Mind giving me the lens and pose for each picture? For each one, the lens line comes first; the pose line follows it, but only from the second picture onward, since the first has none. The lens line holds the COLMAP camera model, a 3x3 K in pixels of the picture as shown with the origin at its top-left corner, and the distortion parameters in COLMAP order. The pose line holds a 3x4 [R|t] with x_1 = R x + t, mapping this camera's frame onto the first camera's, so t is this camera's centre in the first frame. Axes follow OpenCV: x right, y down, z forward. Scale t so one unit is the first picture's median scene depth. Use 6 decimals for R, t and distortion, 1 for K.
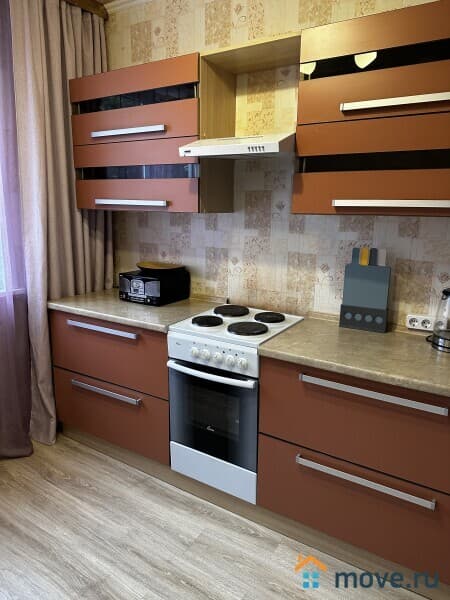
lens RADIAL K [[417.6, 0, 223.3], [0, 417.6, 303.4], [0, 0, 1]] dist [0.048937, -0.066738]
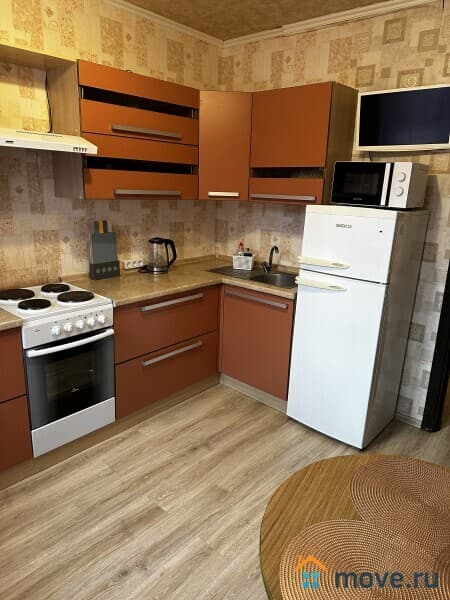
lens RADIAL K [[417.6, 0, 225.2], [0, 417.6, 299.2], [0, 0, 1]] dist [0.048937, -0.066738]
pose [[0.166294, -0.275085, 0.946929, -0.992822], [0.185941, 0.951820, 0.243852, -0.144626], [-0.968386, 0.135522, 0.209432, 0.322575]]
